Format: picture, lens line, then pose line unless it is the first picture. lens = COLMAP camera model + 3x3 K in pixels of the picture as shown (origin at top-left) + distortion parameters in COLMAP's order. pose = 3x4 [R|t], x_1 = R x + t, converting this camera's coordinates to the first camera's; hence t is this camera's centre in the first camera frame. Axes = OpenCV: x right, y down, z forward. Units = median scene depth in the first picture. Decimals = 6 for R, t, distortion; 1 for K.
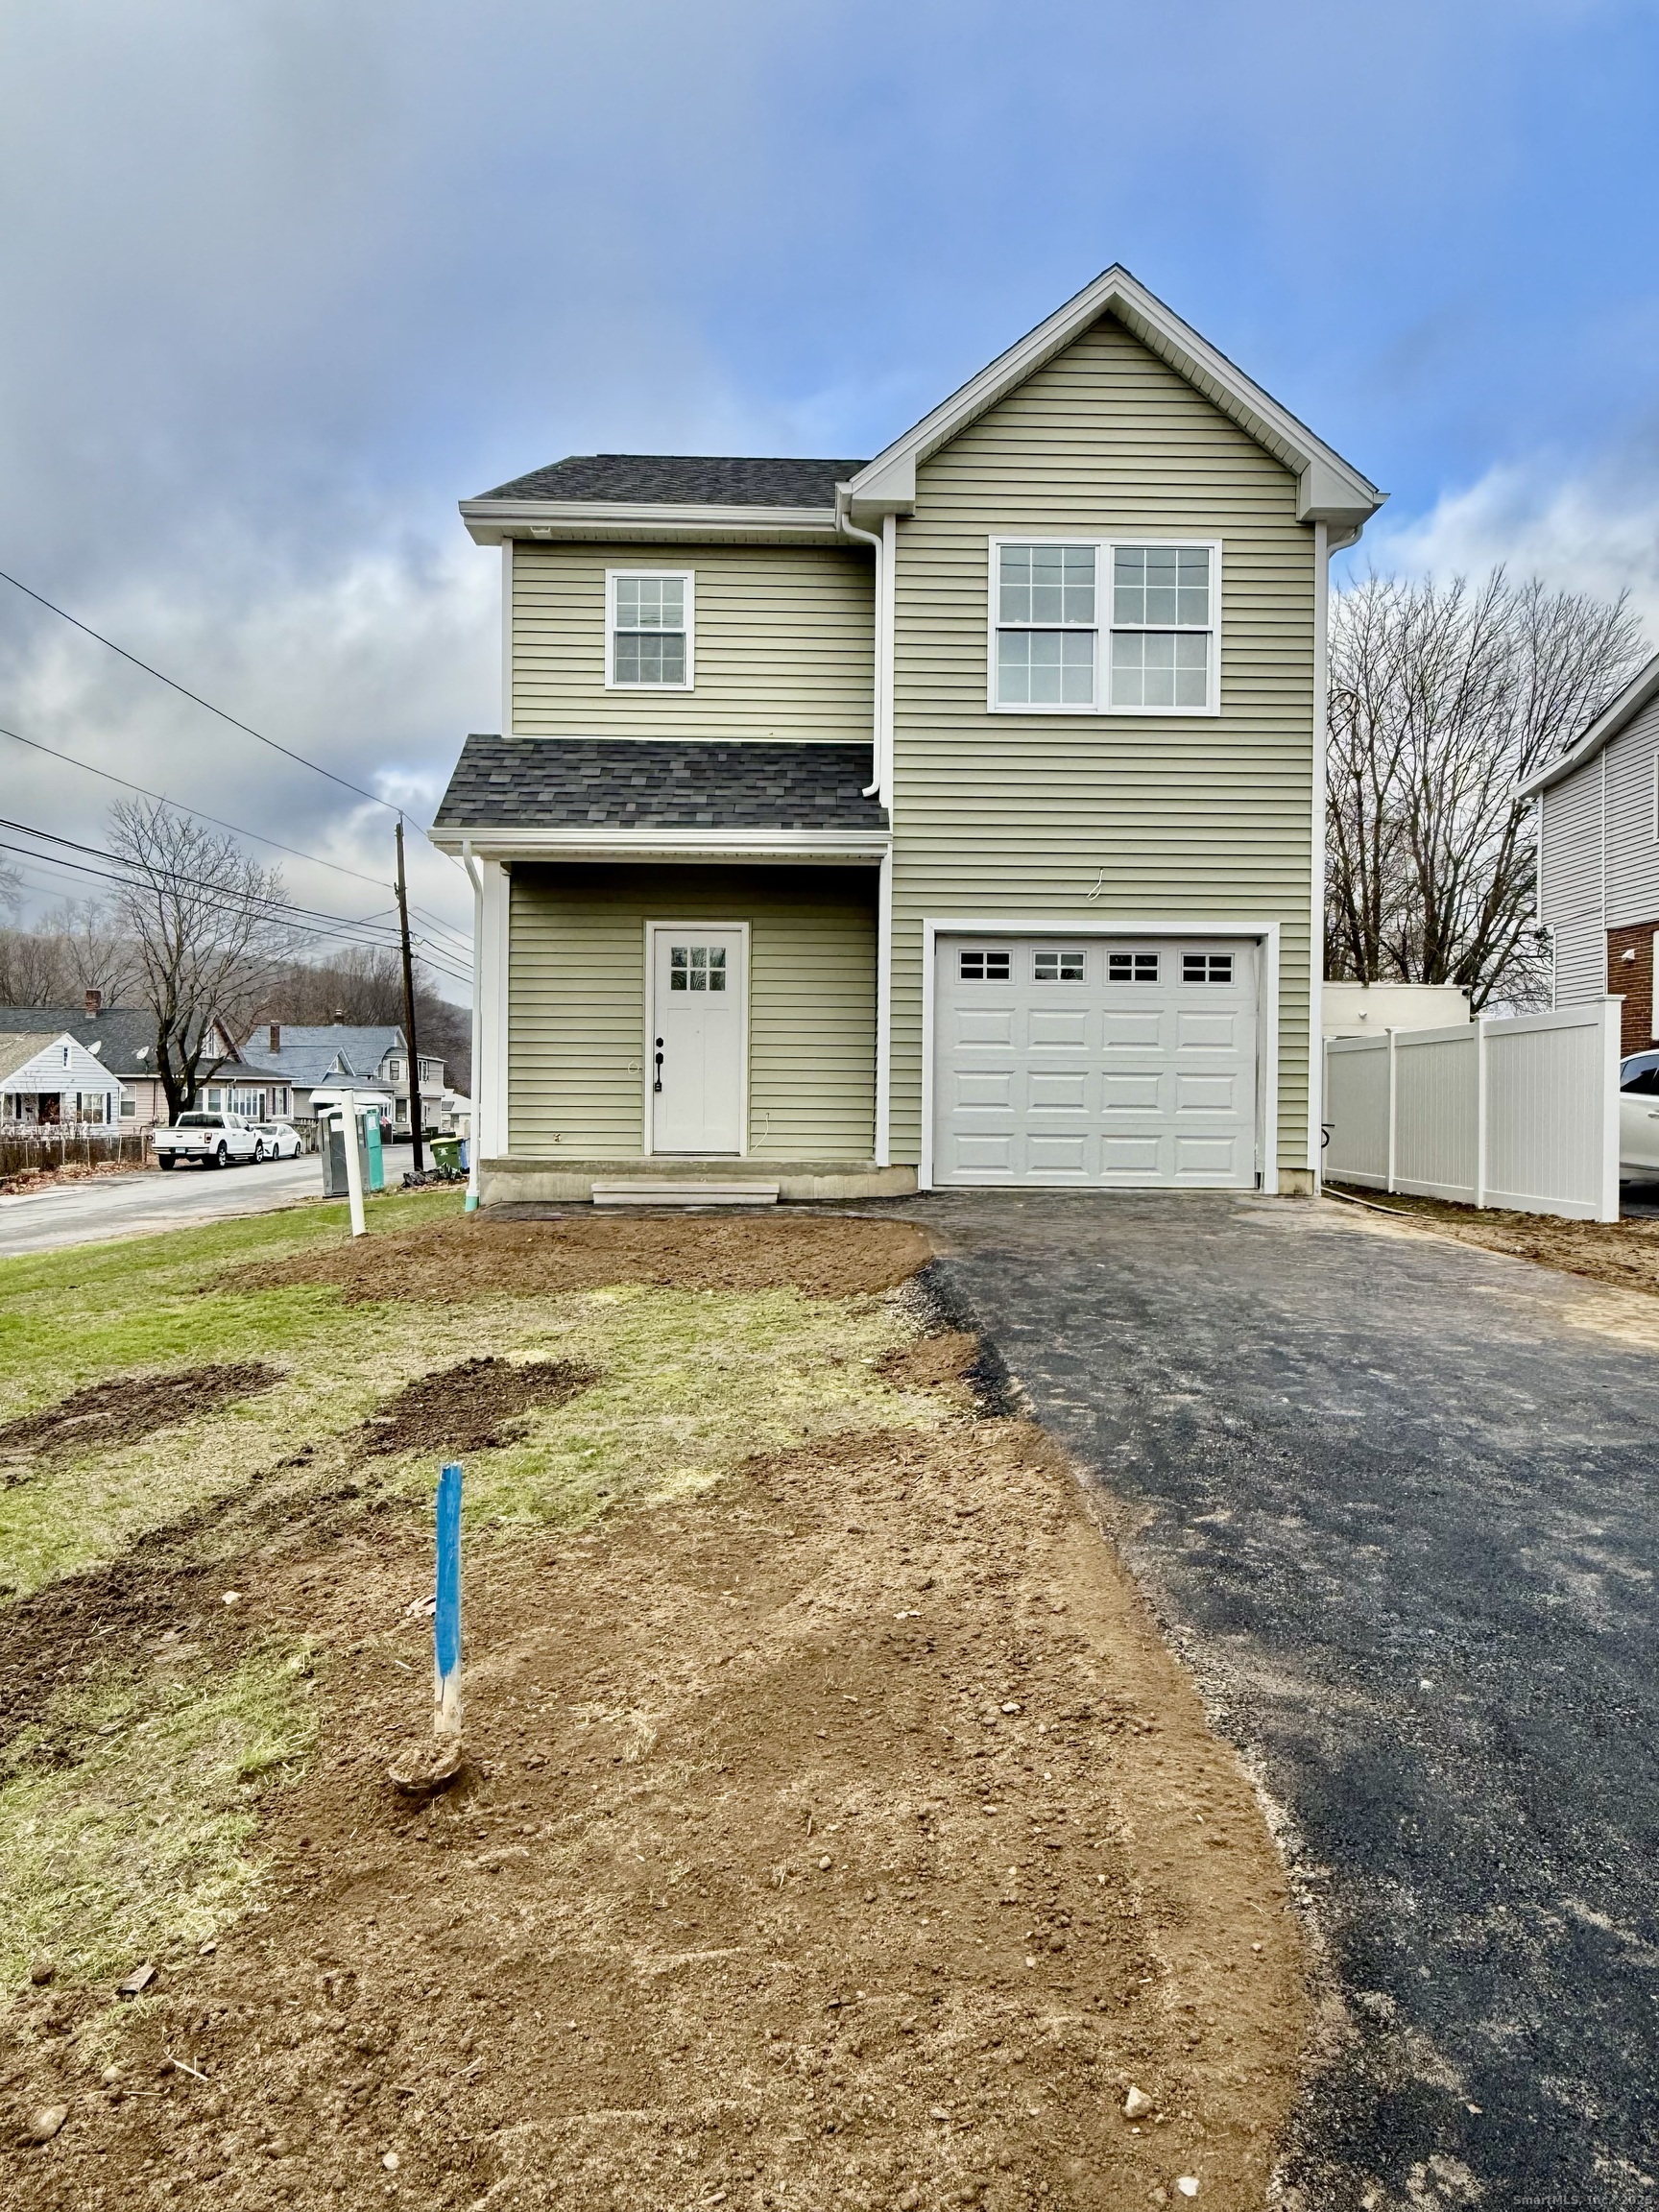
lens RADIAL K [[1480.7, 0, 833.0], [0, 1480.7, 1112.1], [0, 0, 1]] dist [-0.017066, 0.019369]
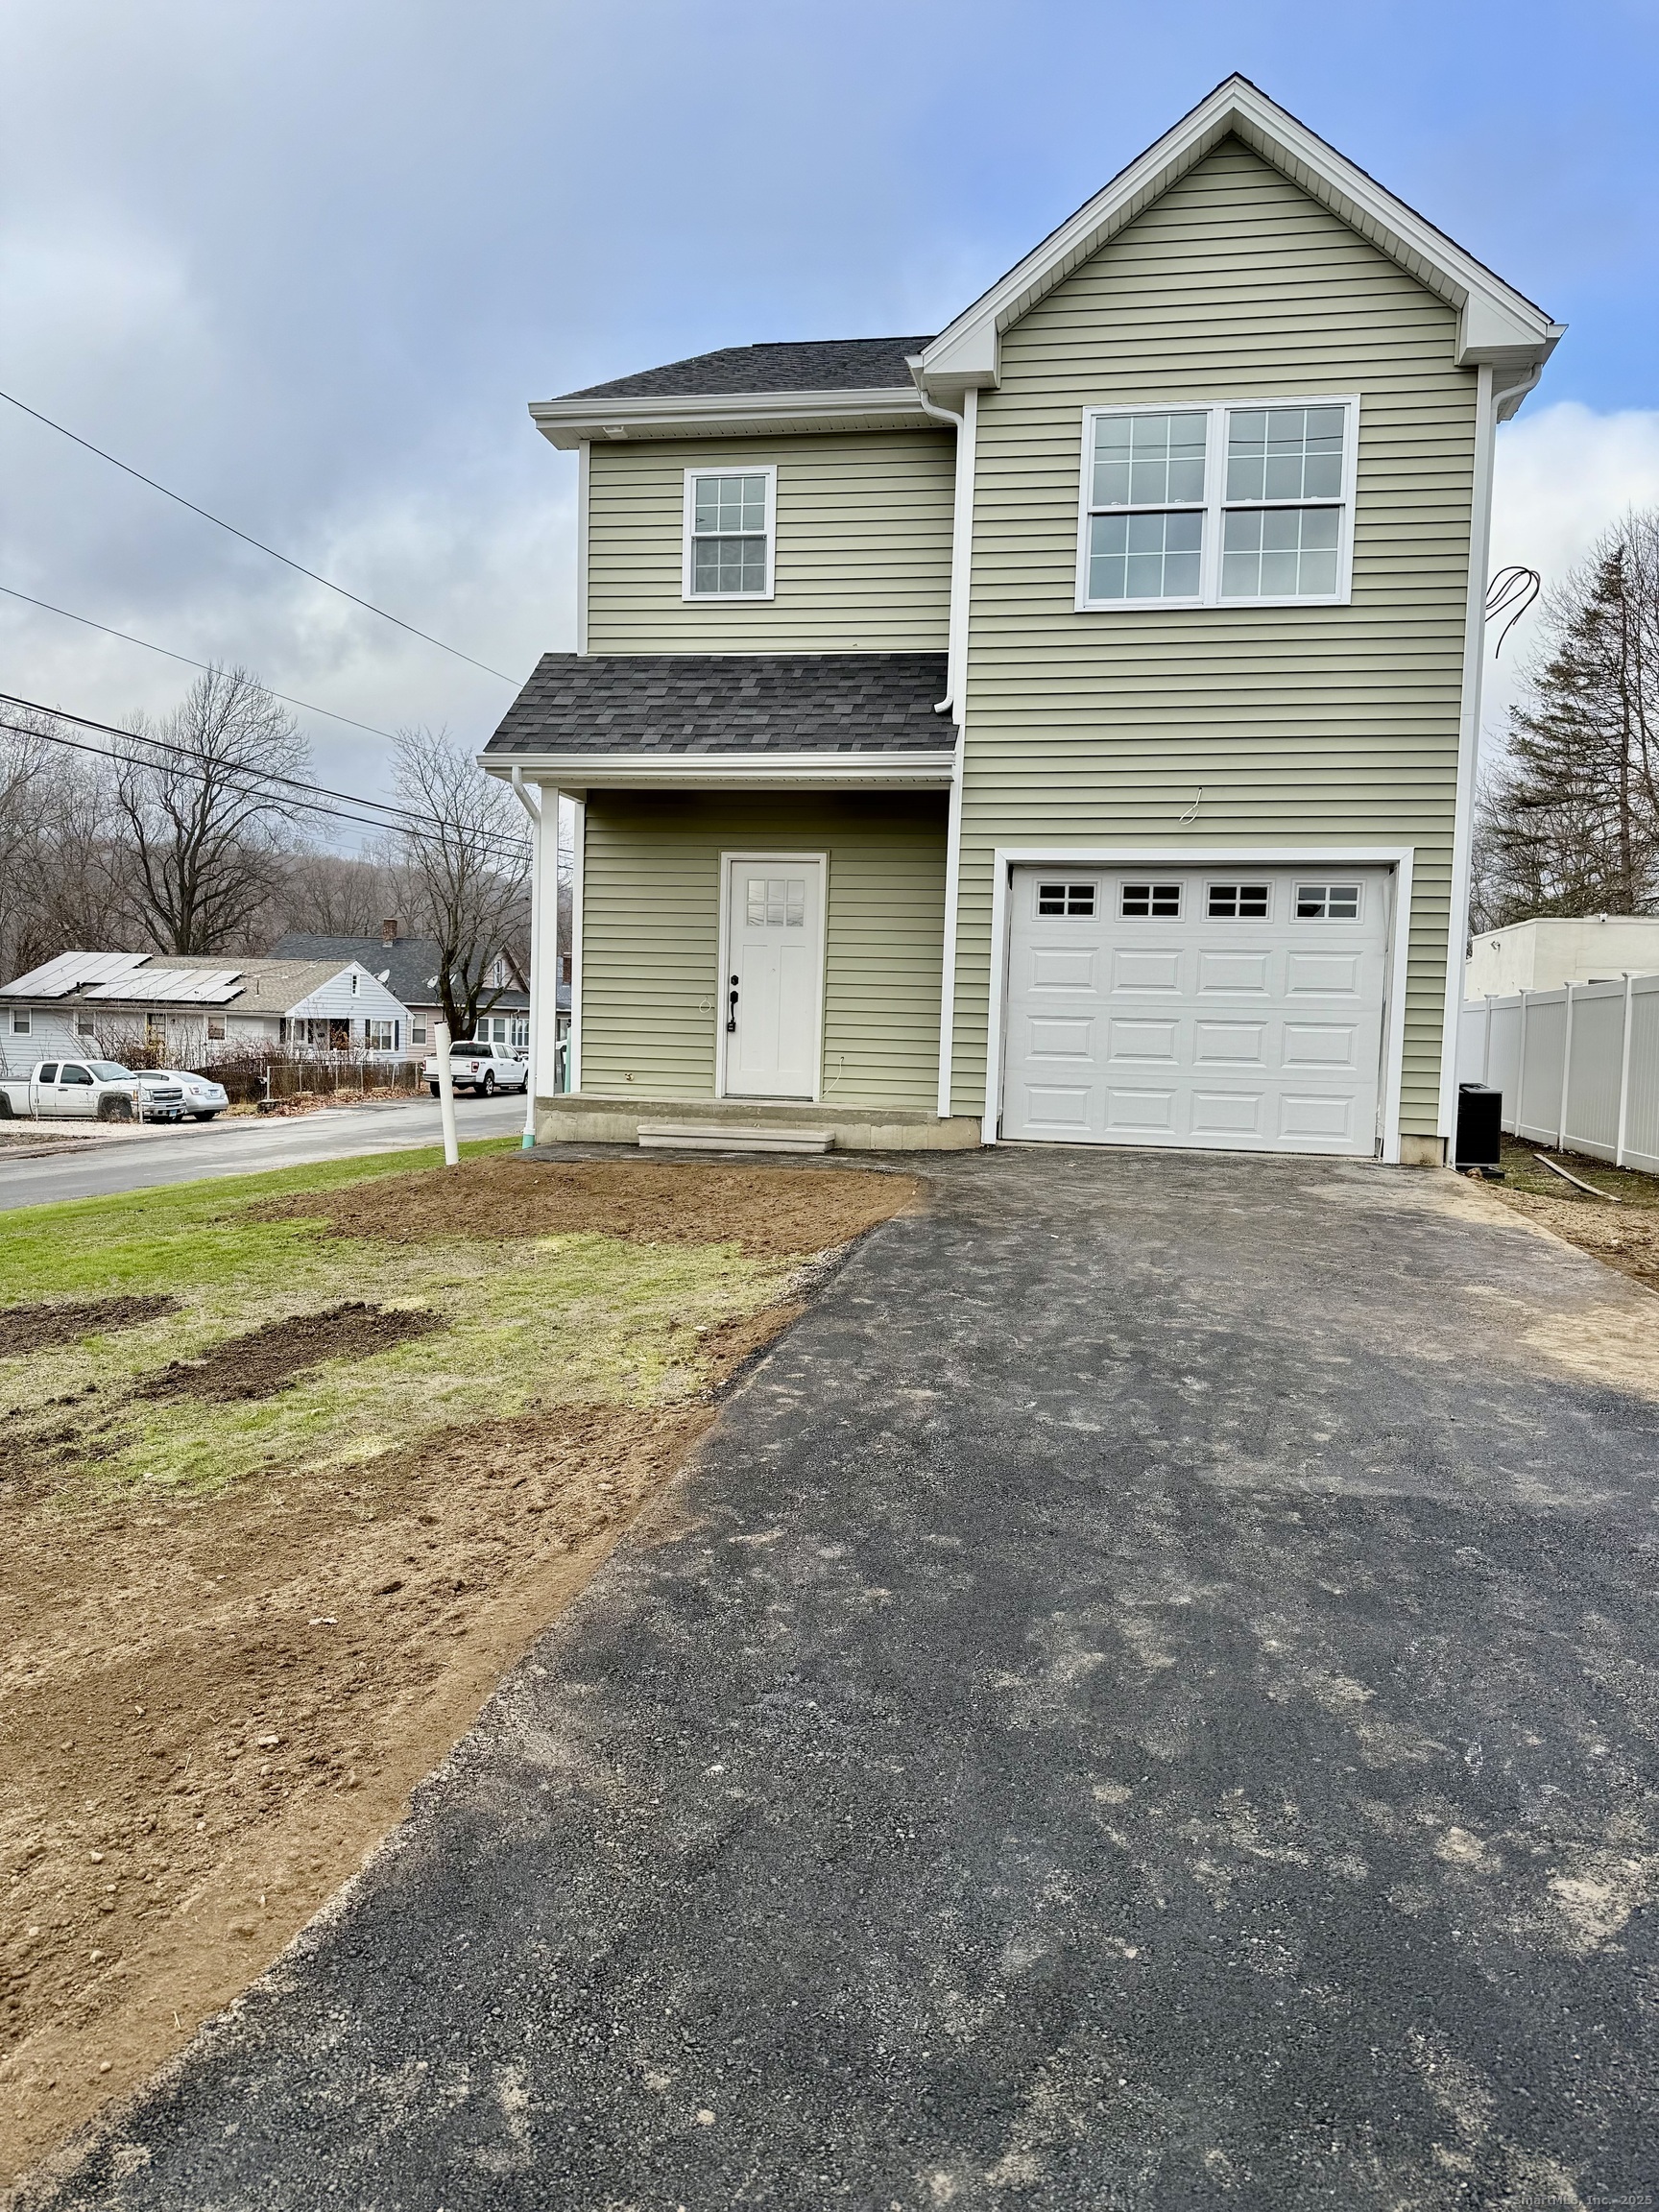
lens RADIAL K [[1535.1, 0, 843.7], [0, 1535.1, 1126.3], [0, 0, 1]] dist [0.074006, -0.104260]
pose [[0.978809, 0.032913, -0.202114, 0.165810], [-0.023051, 0.998435, 0.050953, -0.005338], [0.203475, -0.045214, 0.978036, 0.045728]]
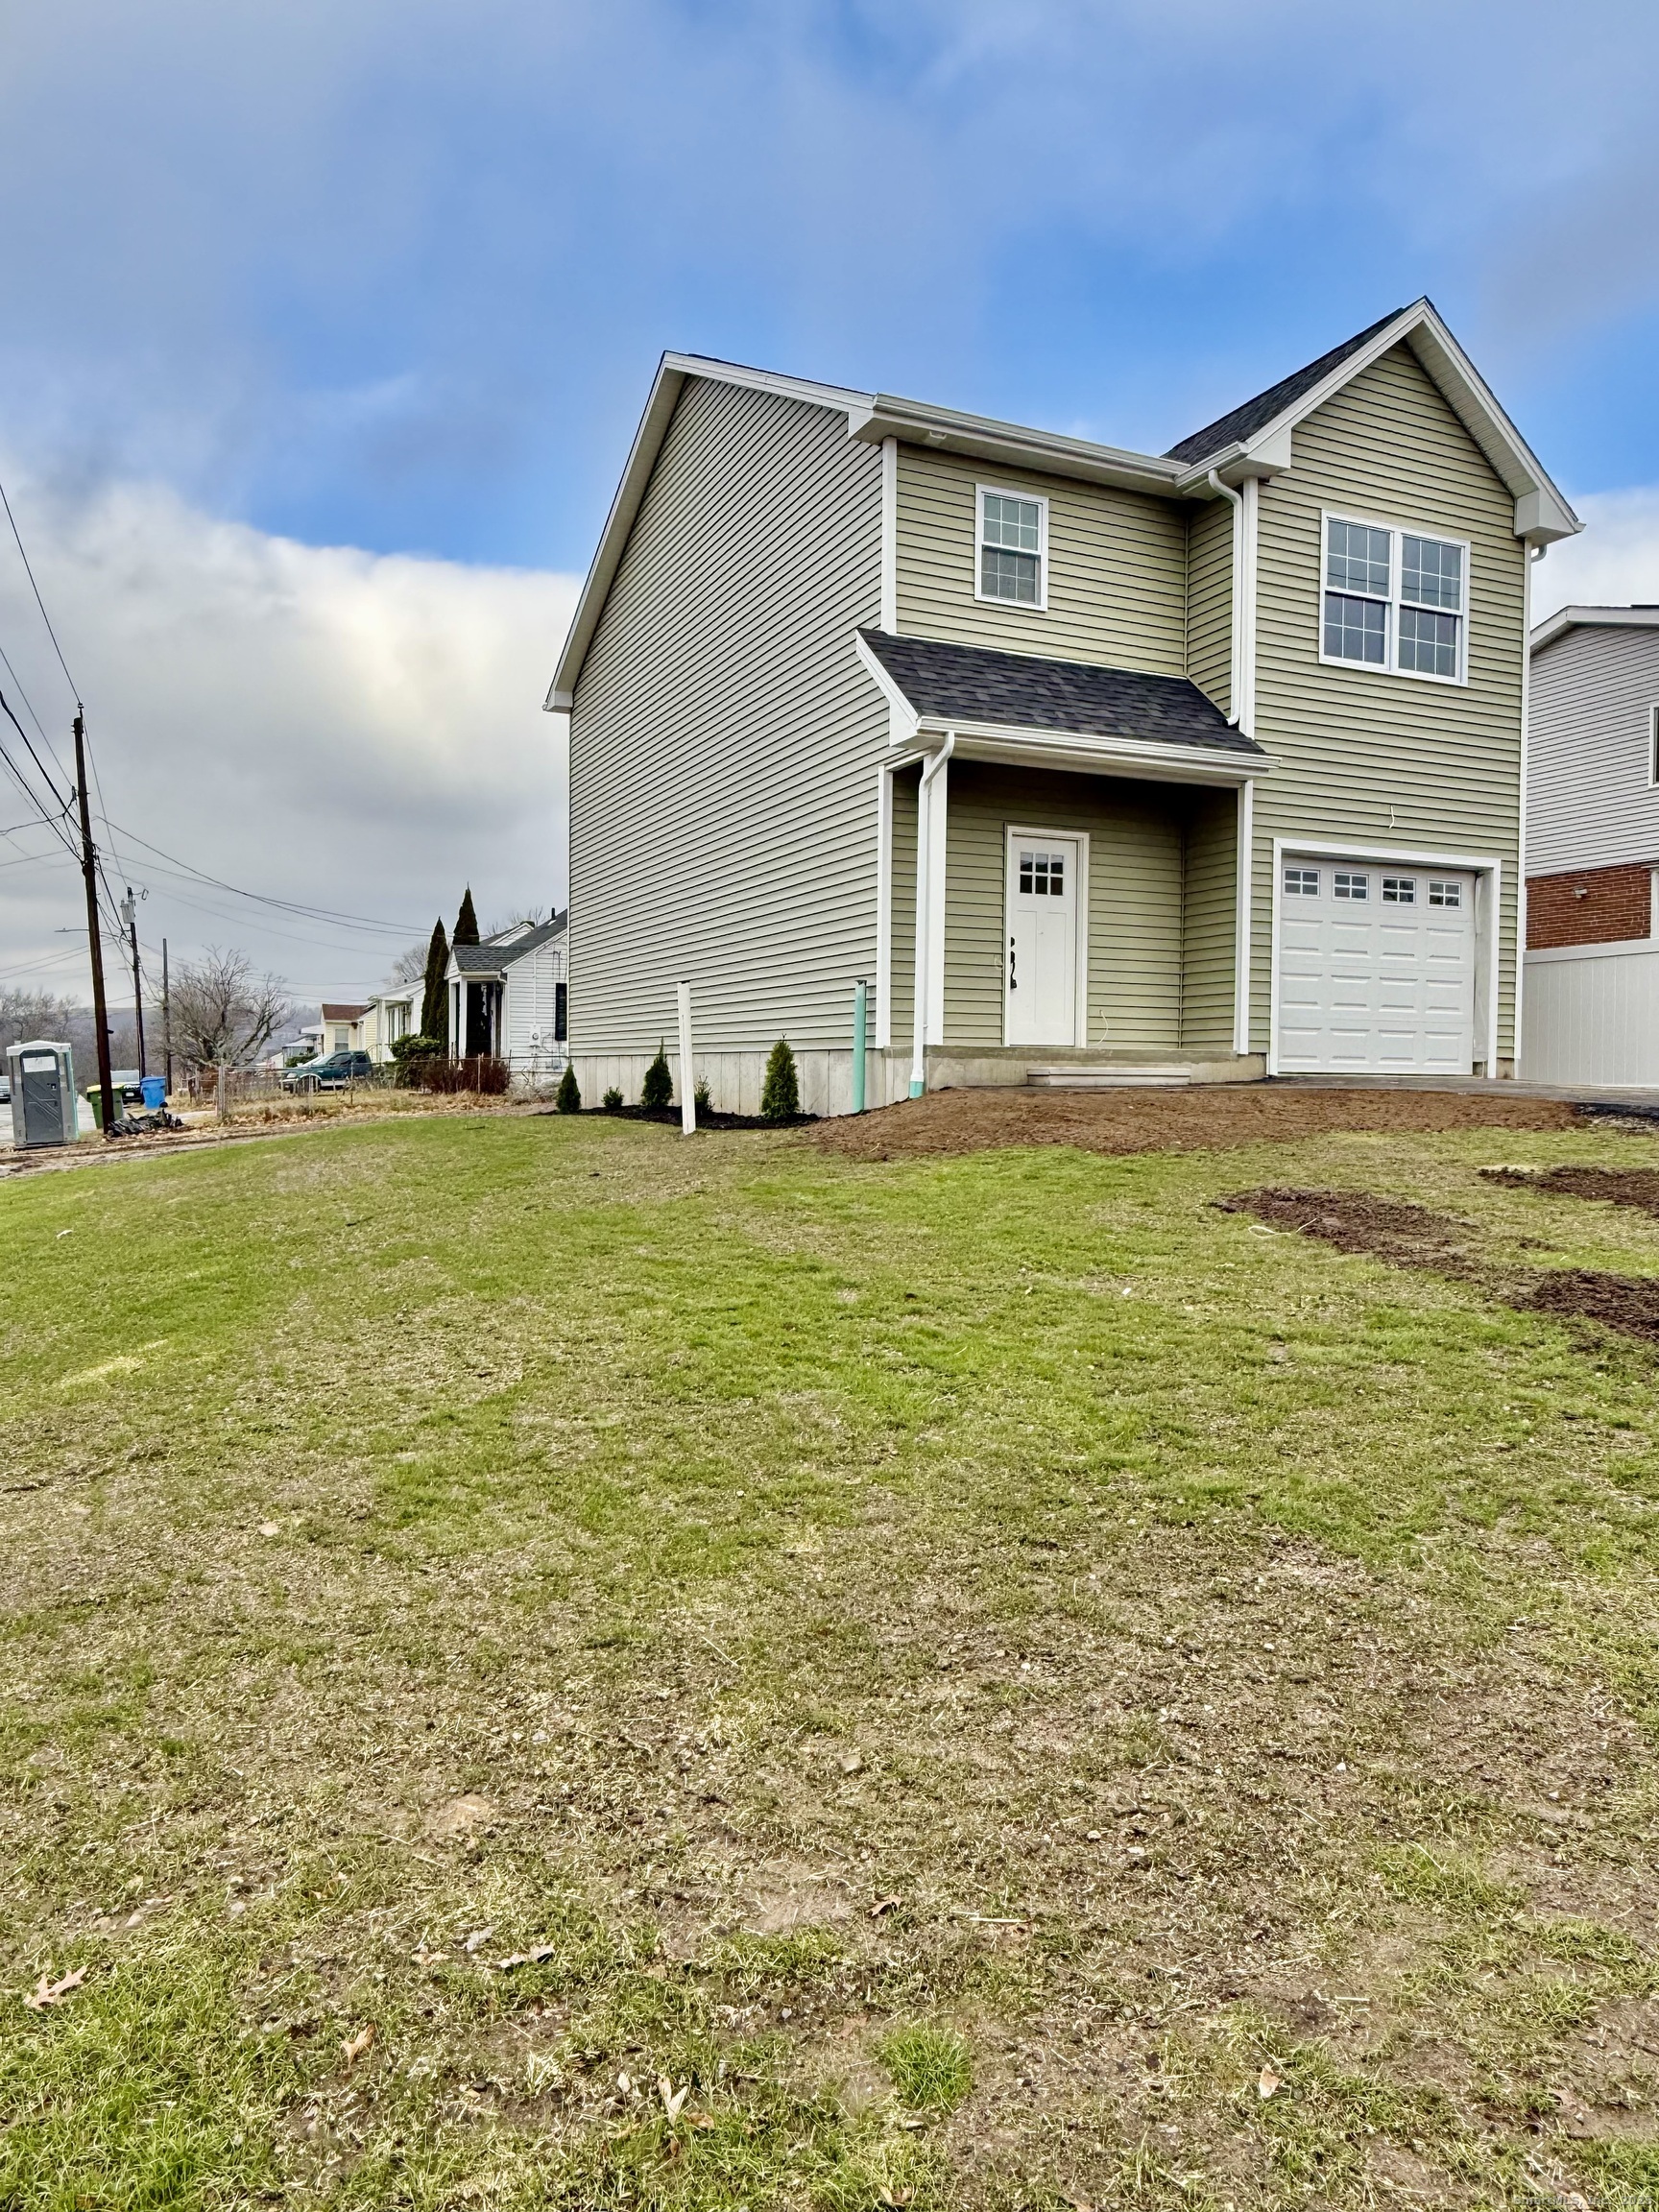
lens RADIAL K [[1480.7, 0, 826.5], [0, 1480.7, 1110.7], [0, 0, 1]] dist [-0.017066, 0.019369]
pose [[0.916816, -0.010445, 0.399173, -0.711002], [0.002990, 0.999809, 0.019296, 0.056896], [-0.399299, -0.016497, 0.916672, 0.085471]]
